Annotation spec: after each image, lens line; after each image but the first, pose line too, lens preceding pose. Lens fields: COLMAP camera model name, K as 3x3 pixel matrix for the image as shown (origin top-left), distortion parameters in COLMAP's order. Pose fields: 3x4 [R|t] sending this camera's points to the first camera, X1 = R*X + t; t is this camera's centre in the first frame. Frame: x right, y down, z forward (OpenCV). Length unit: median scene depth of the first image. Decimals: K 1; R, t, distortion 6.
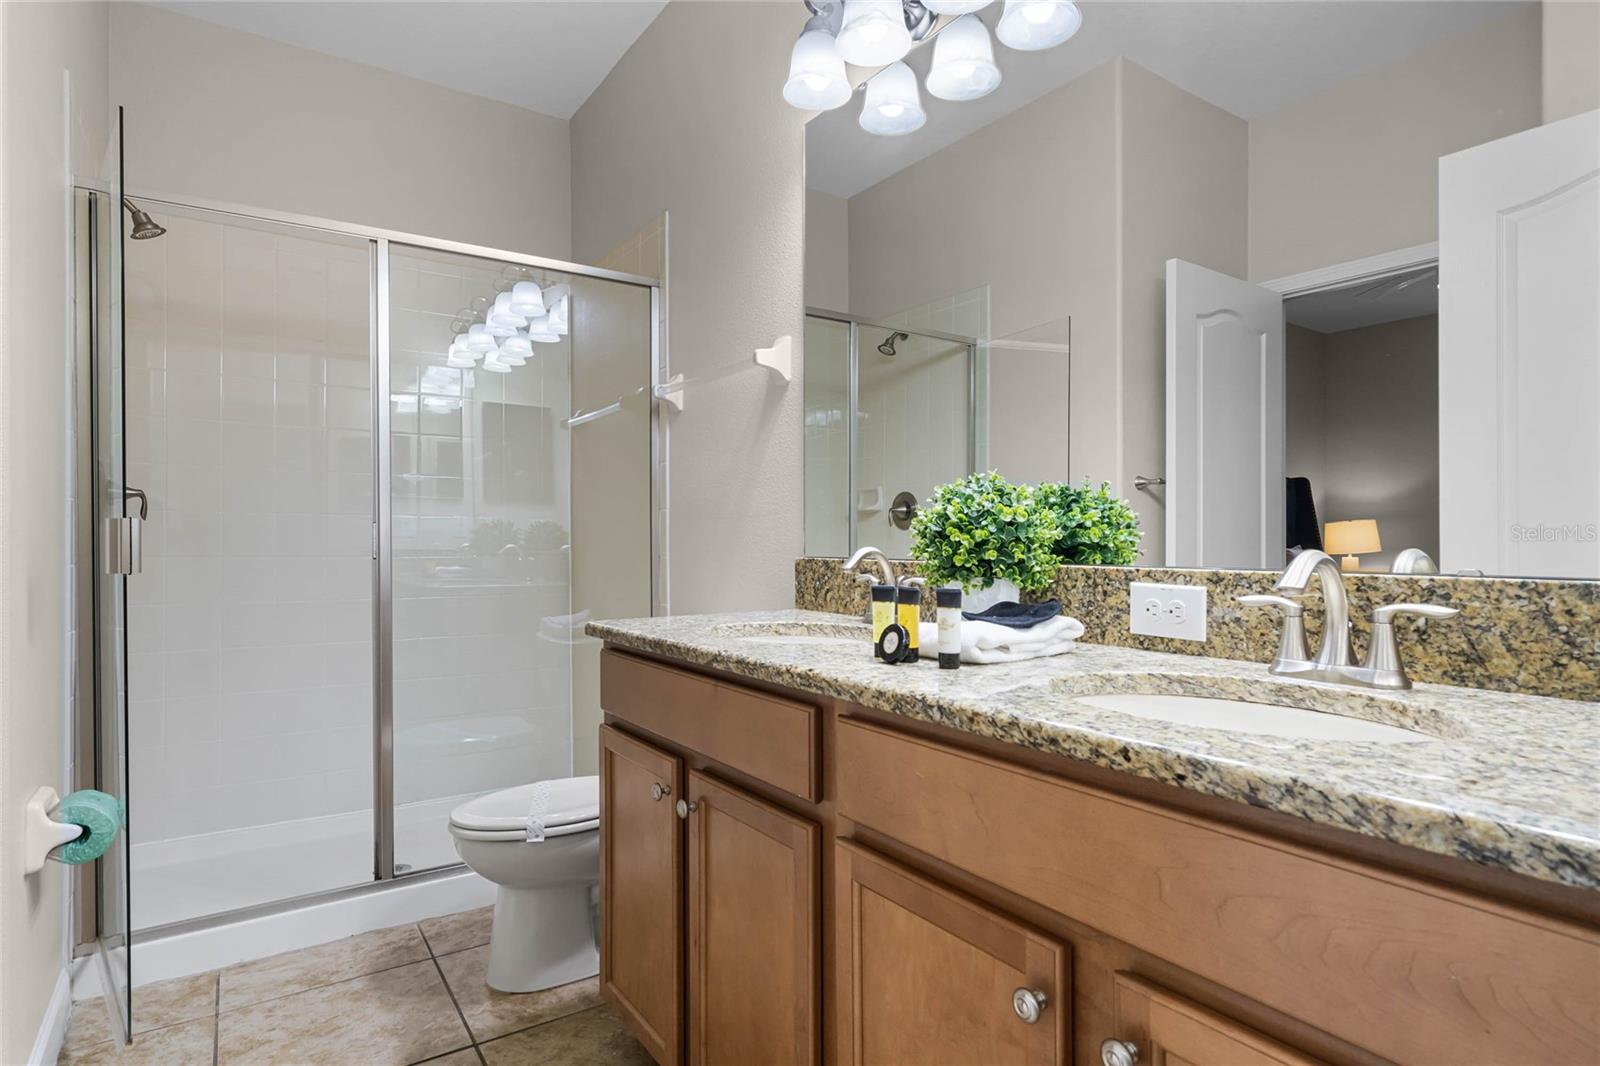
lens RADIAL K [[863.1, 0, 795.1], [0, 863.1, 534.5], [0, 0, 1]] dist [-0.002195, -0.000599]
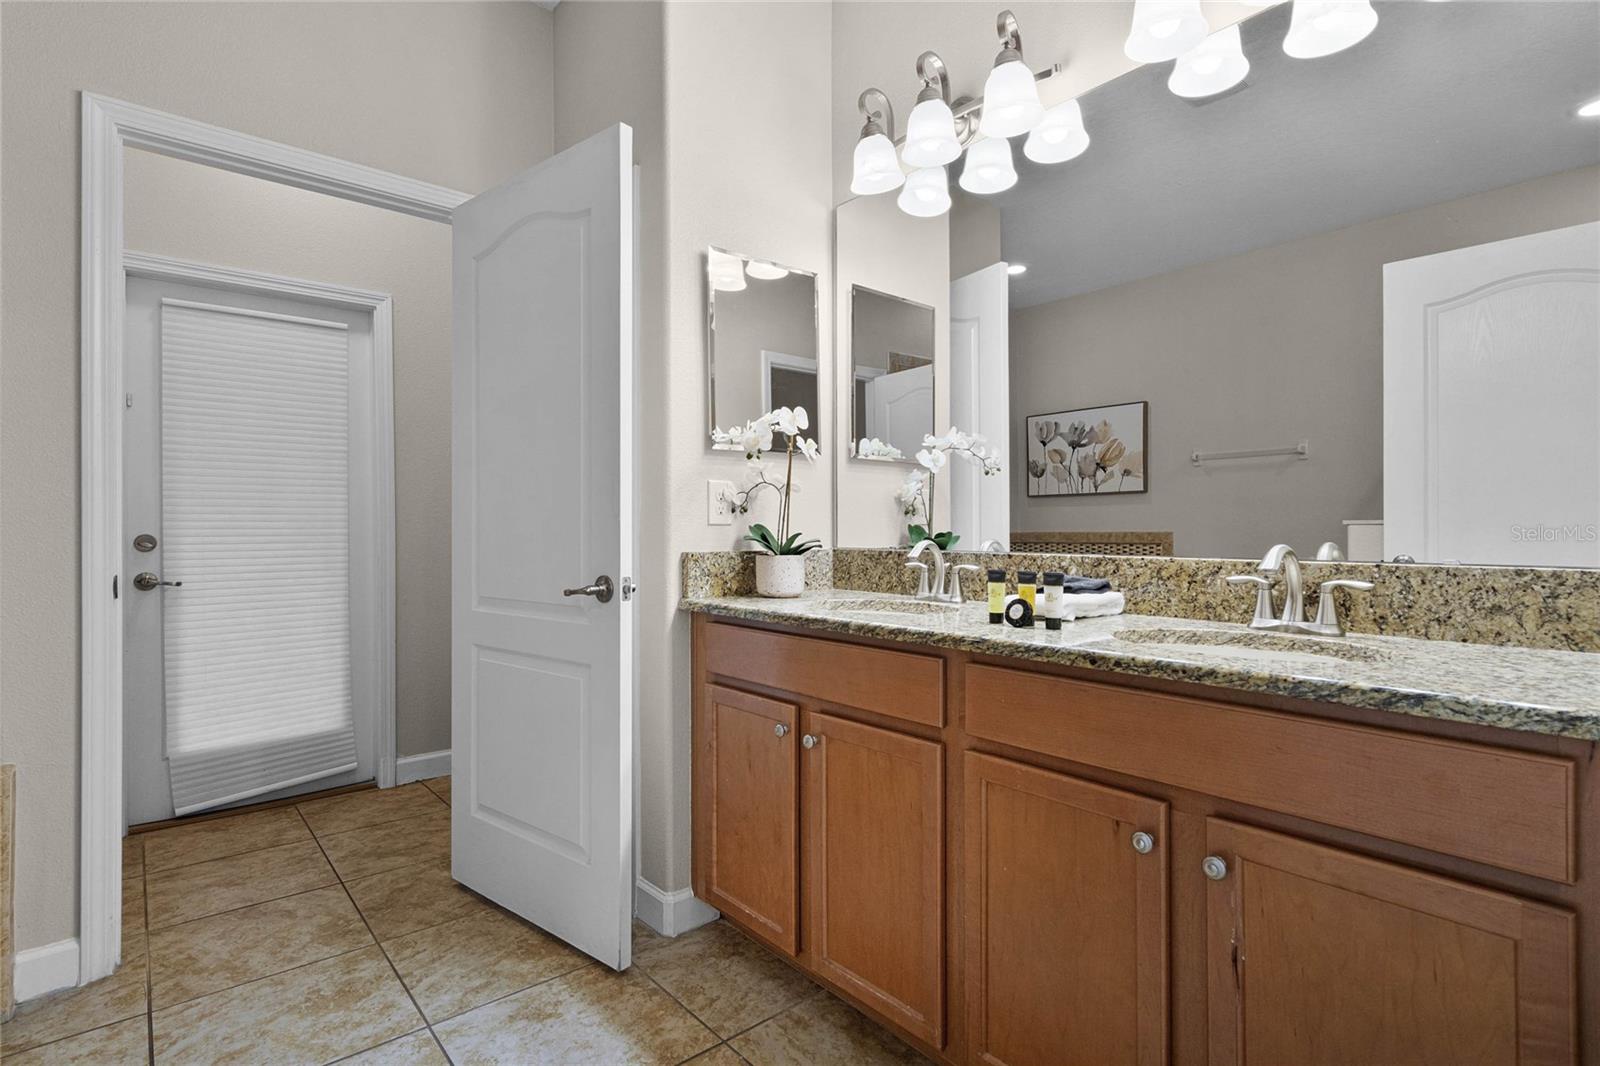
lens RADIAL K [[784.2, 0, 804.8], [0, 784.2, 529.4], [0, 0, 1]] dist [-0.005812, -0.000565]
pose [[0.990697, -0.000107, 0.136085, -0.401664], [-0.001154, 0.999957, 0.009185, -0.019982], [-0.136080, -0.009257, 0.990655, -0.230086]]
